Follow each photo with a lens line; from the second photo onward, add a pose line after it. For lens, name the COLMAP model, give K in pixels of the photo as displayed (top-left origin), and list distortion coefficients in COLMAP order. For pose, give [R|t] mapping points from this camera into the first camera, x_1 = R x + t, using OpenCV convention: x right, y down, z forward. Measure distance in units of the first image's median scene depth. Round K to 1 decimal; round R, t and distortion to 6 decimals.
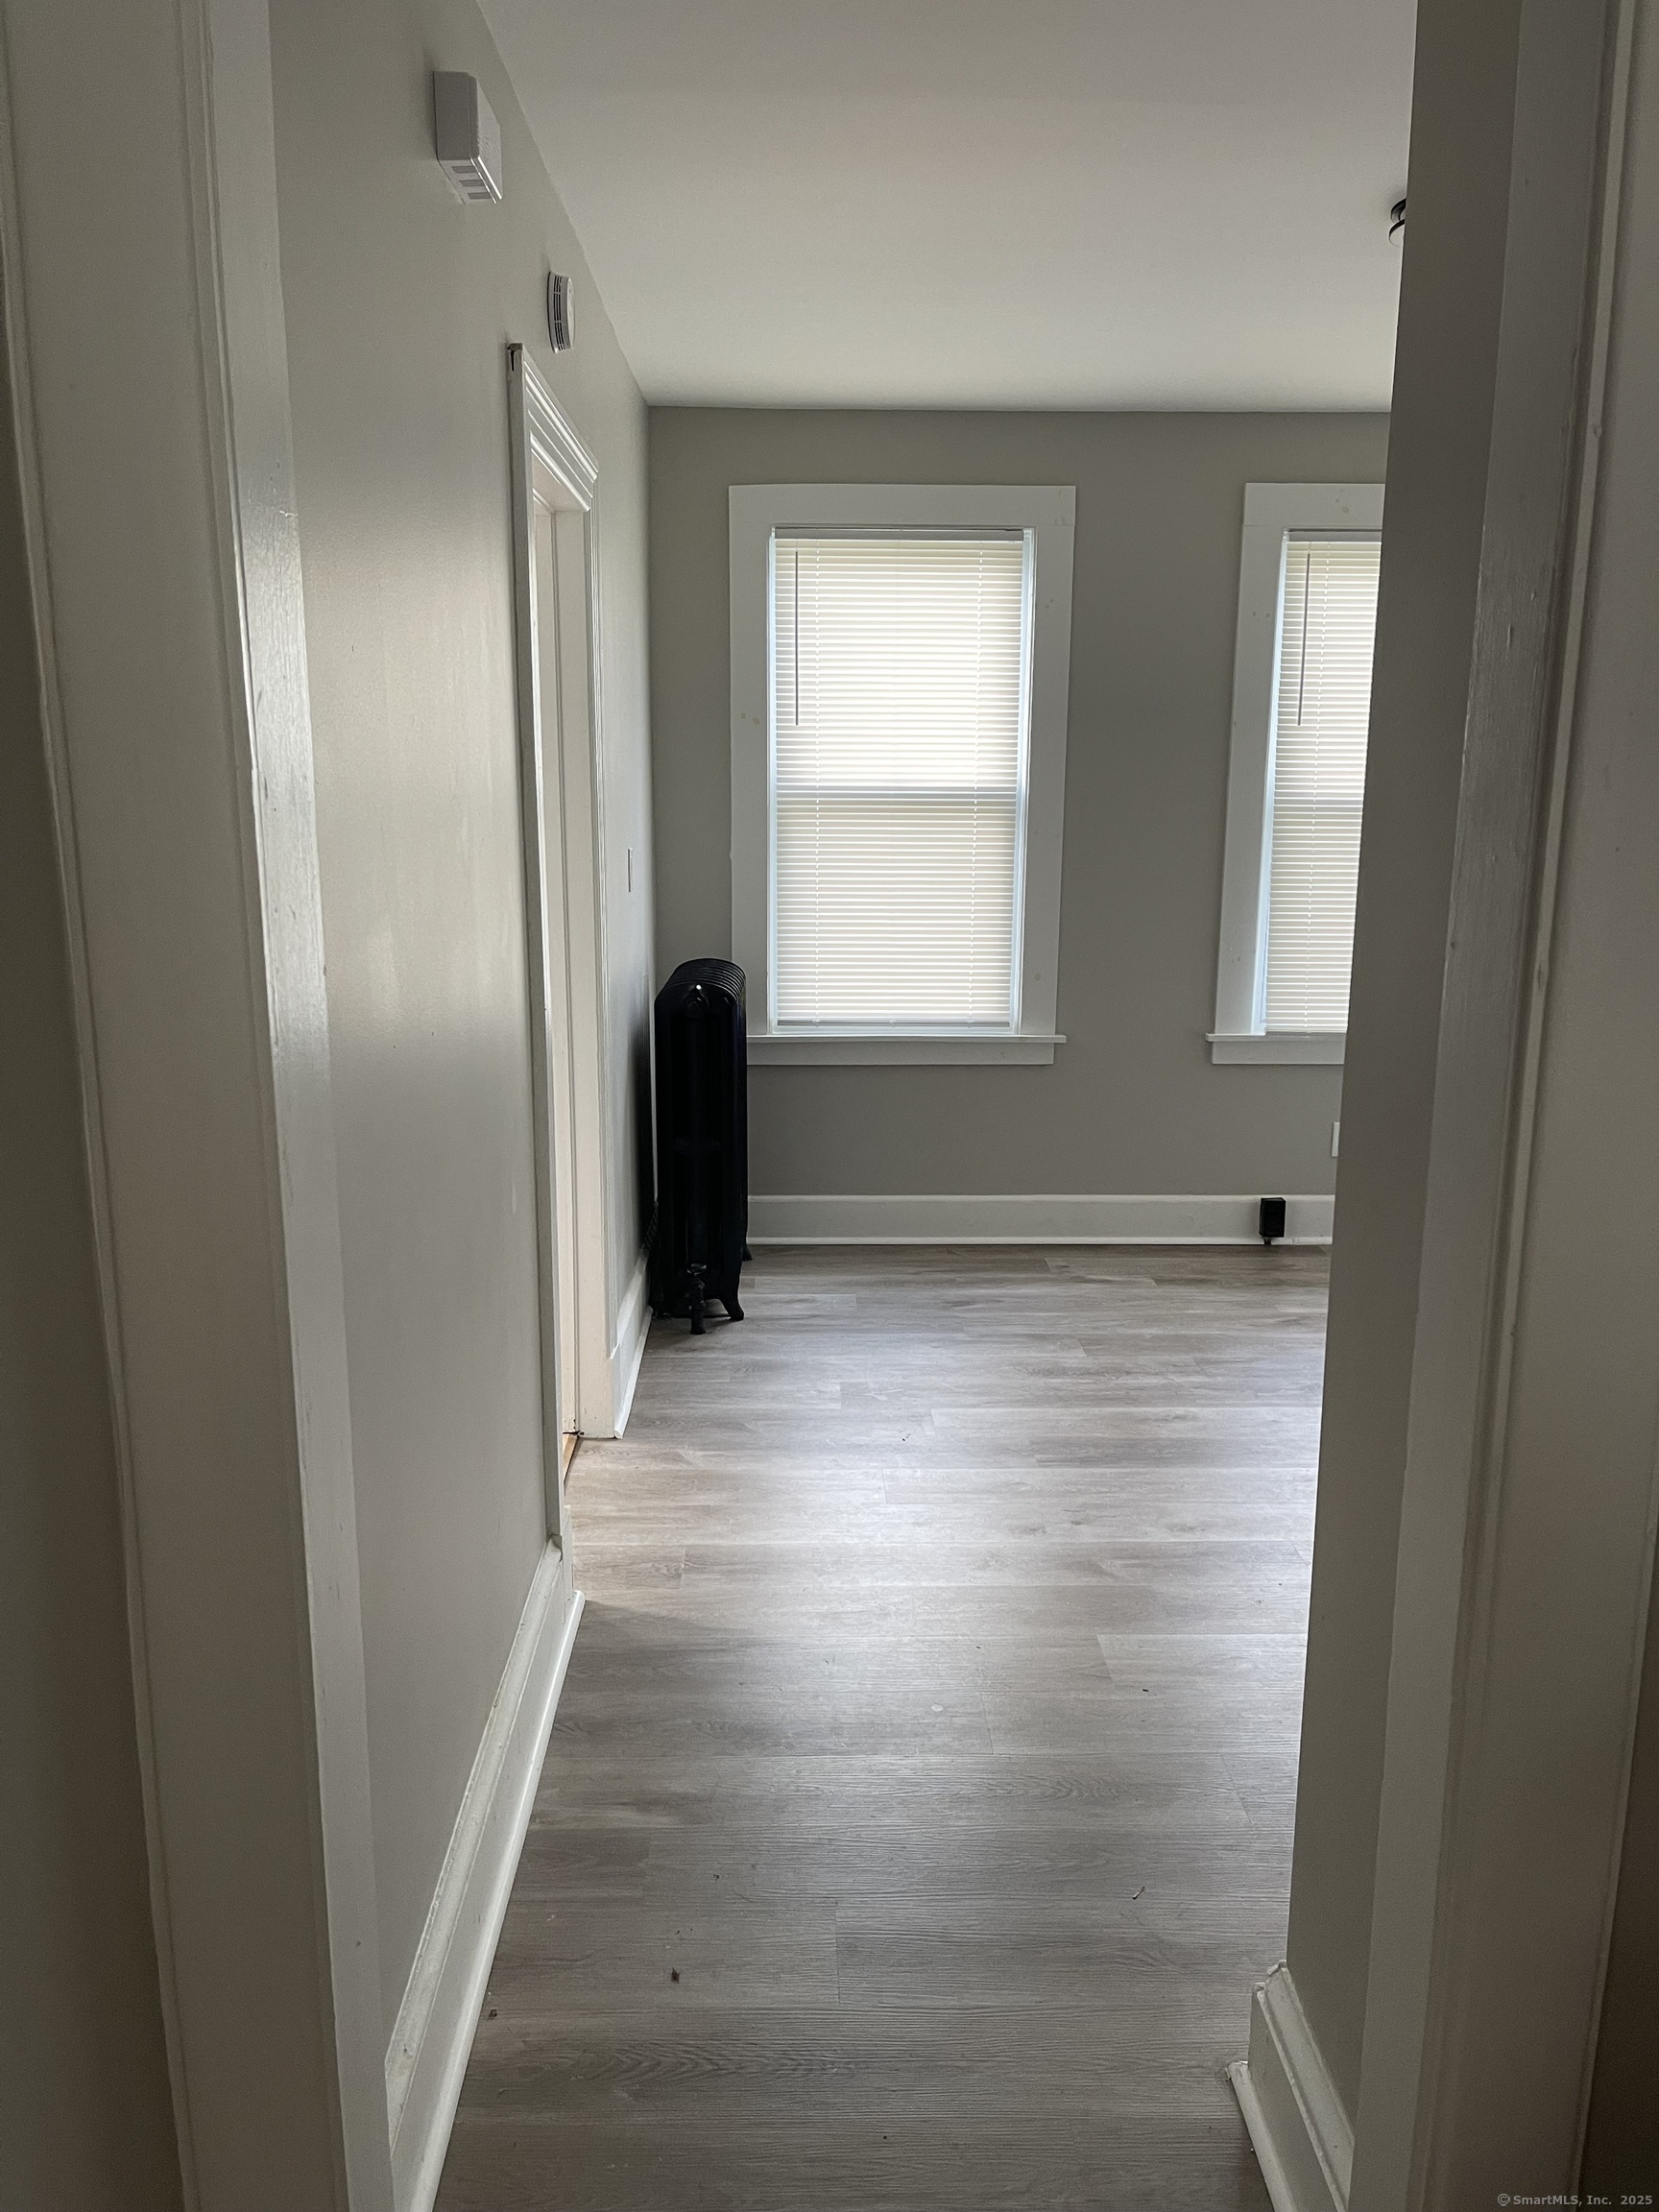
lens RADIAL K [[1615.6, 0, 817.8], [0, 1615.6, 1099.1], [0, 0, 1]] dist [0.065943, -0.001324]
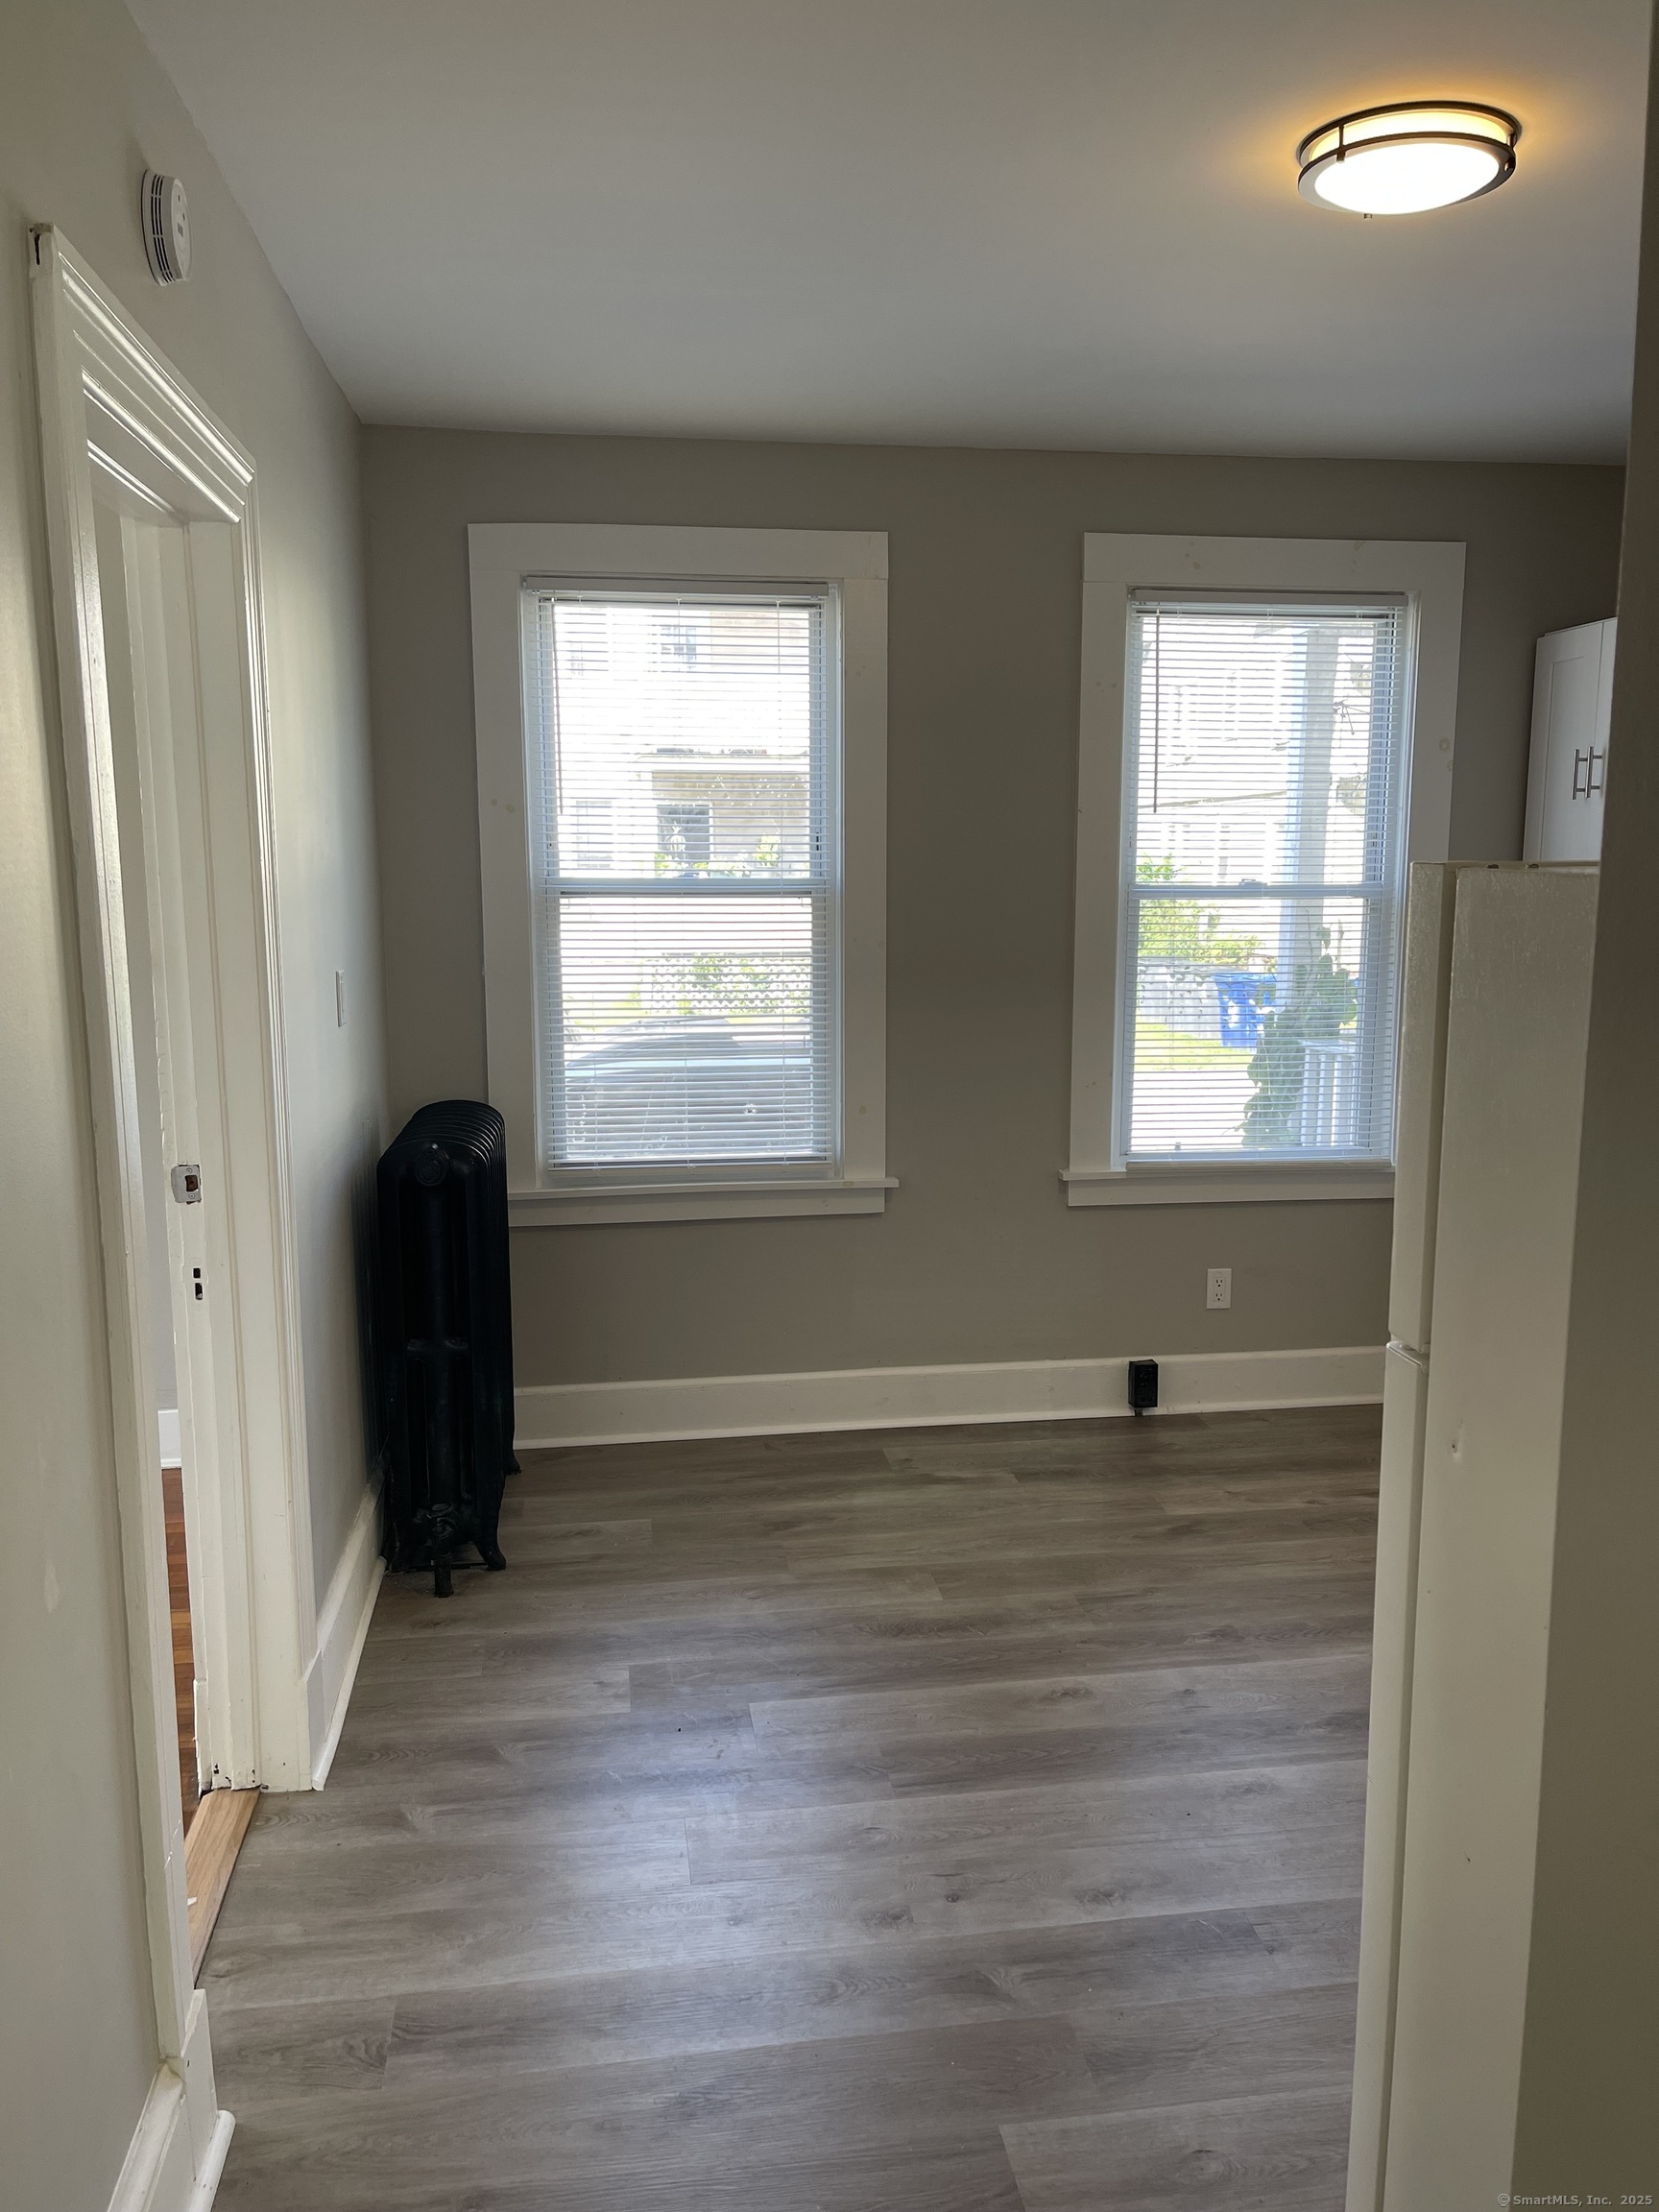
lens RADIAL K [[1647.3, 0, 829.5], [0, 1647.3, 1106.0], [0, 0, 1]] dist [0.001501, 0.000625]
pose [[0.991877, -0.025705, 0.124578, 0.018141], [0.031929, 0.998326, -0.048219, -0.048939], [-0.123130, 0.051805, 0.991038, 0.215855]]
